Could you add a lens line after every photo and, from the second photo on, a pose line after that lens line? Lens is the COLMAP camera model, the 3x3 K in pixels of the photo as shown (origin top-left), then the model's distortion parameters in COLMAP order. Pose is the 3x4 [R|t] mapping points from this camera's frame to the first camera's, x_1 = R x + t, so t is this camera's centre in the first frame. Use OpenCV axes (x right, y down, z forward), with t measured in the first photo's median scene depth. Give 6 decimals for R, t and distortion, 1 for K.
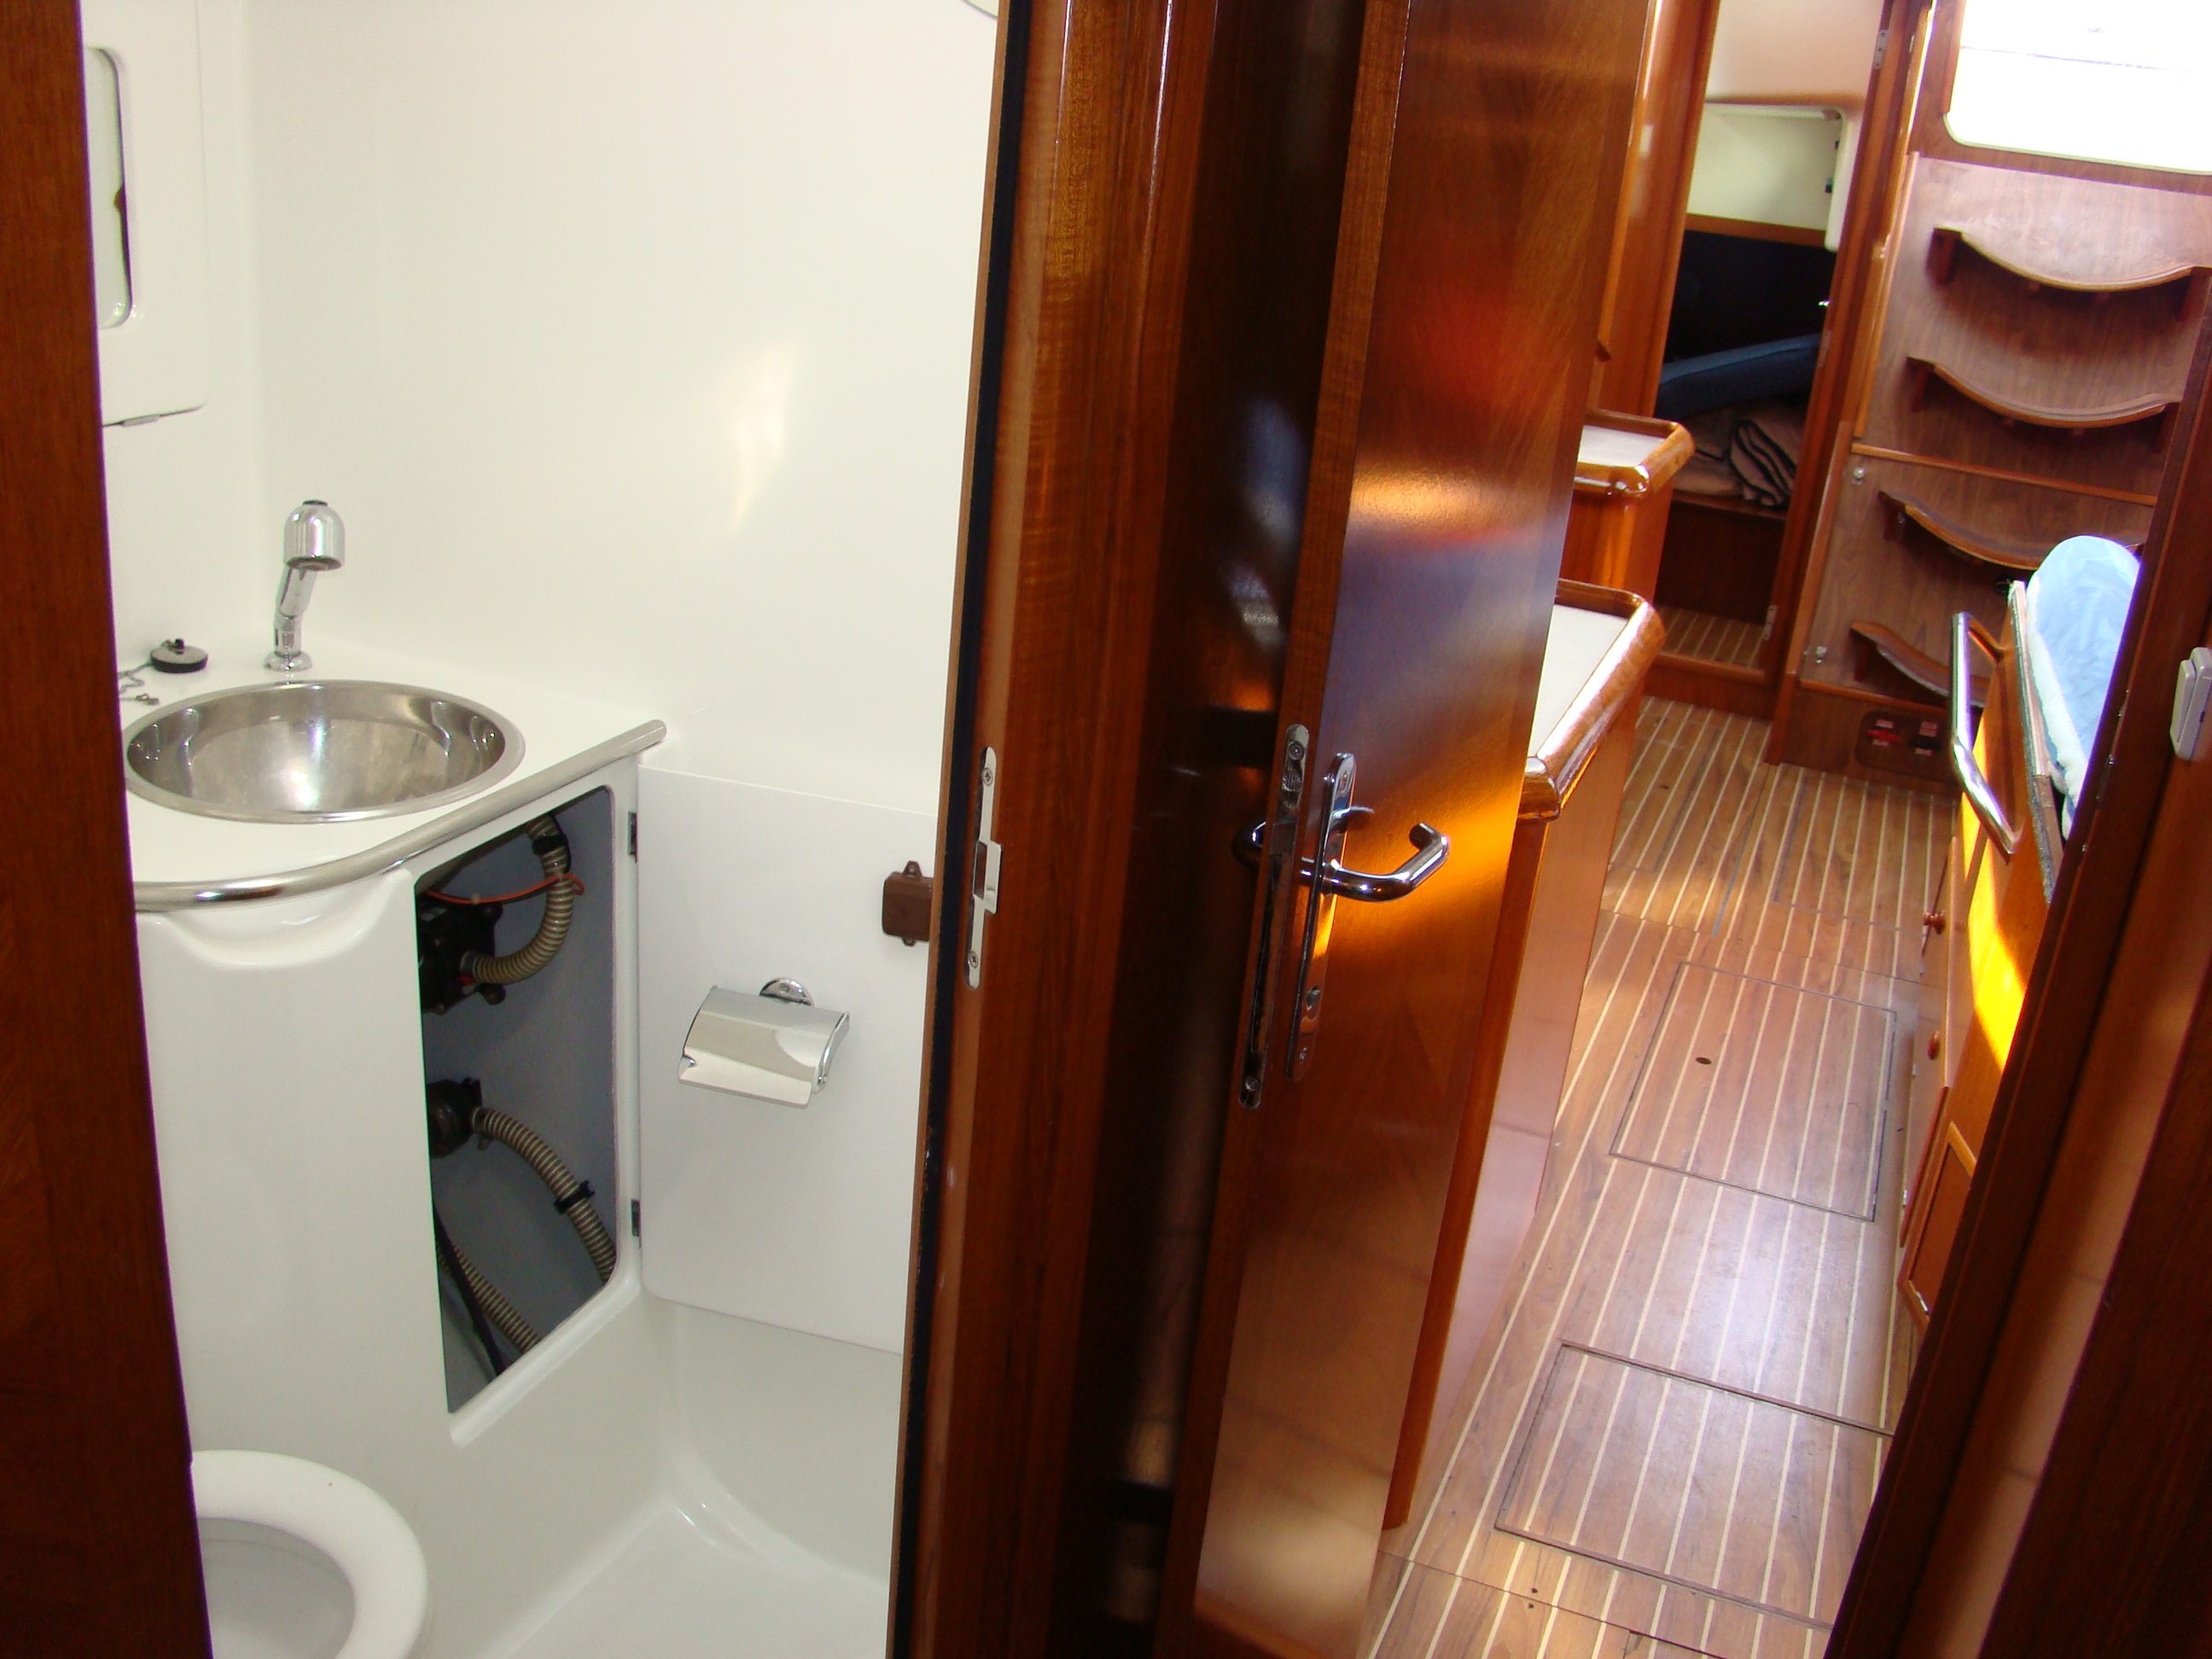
lens RADIAL K [[2020.3, 0, 1108.4], [0, 2020.3, 834.6], [0, 0, 1]] dist [-0.108773, 0.000000]
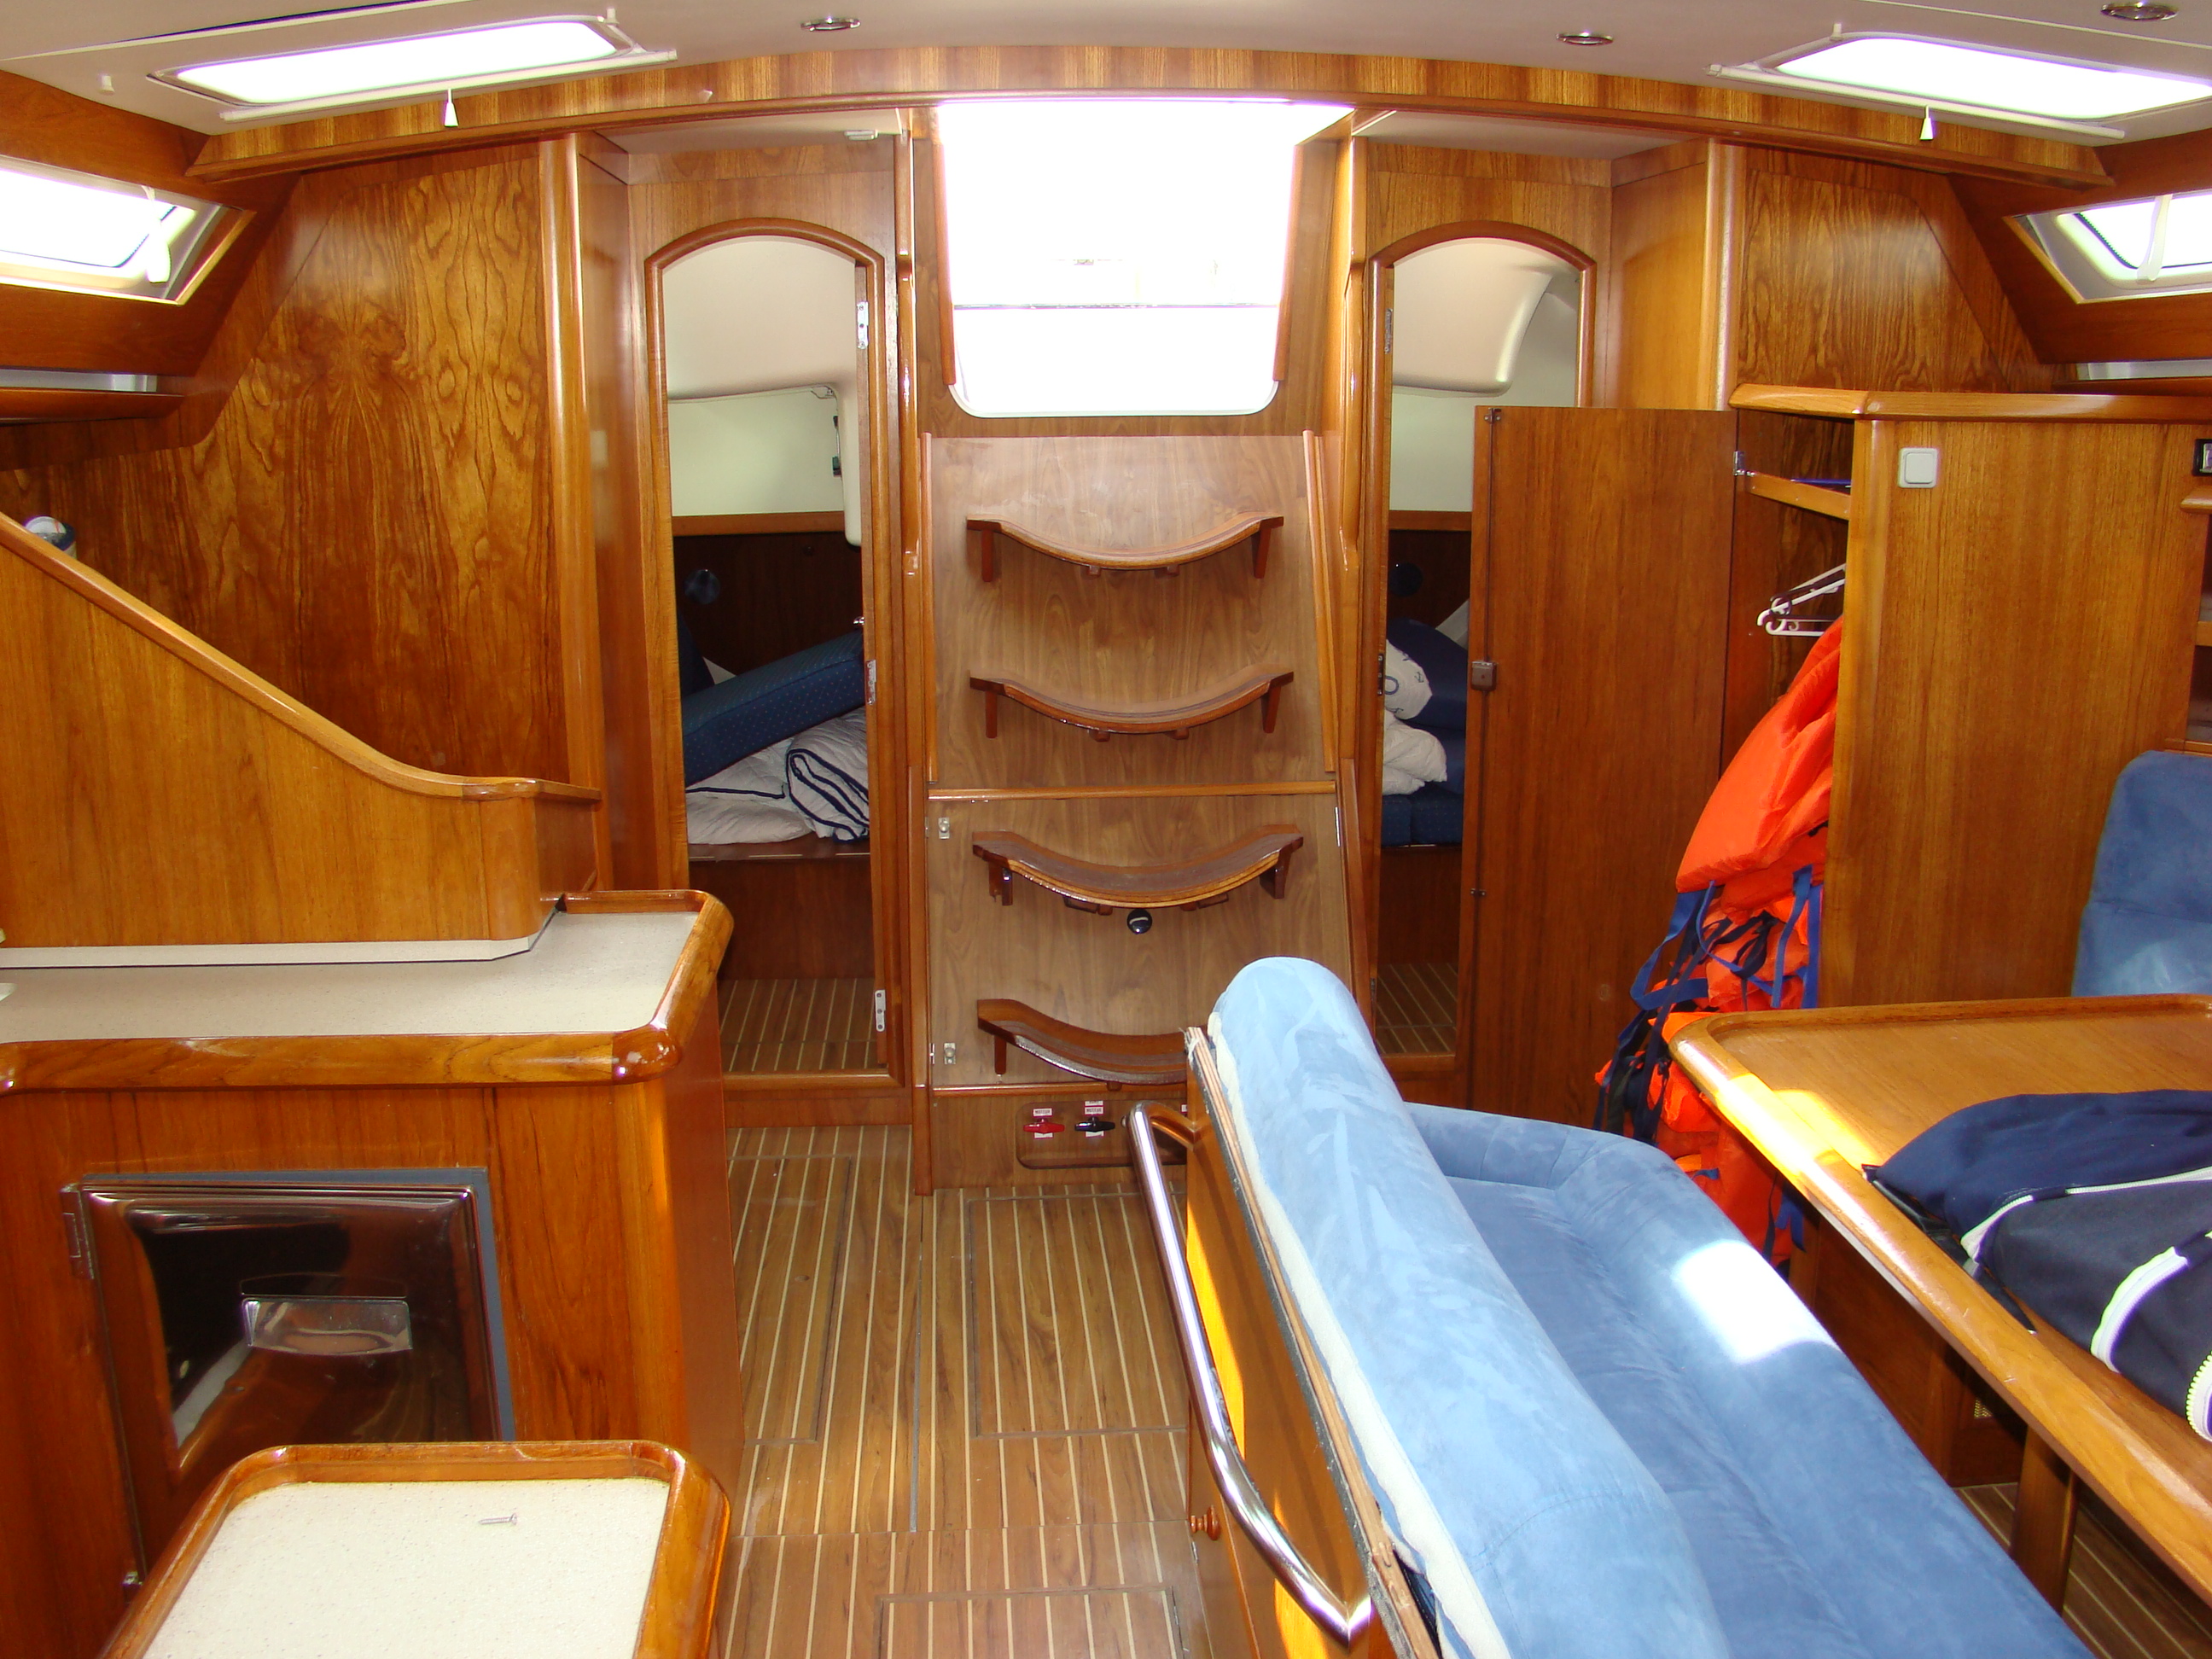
lens RADIAL K [[2020.3, 0, 1111.8], [0, 2020.3, 826.8], [0, 0, 1]] dist [-0.108773, 0.000000]
pose [[0.886977, -0.191359, 0.420303, 0.087234], [0.239504, 0.968759, -0.064367, -0.111134], [-0.394855, 0.157756, 0.905098, 0.212527]]
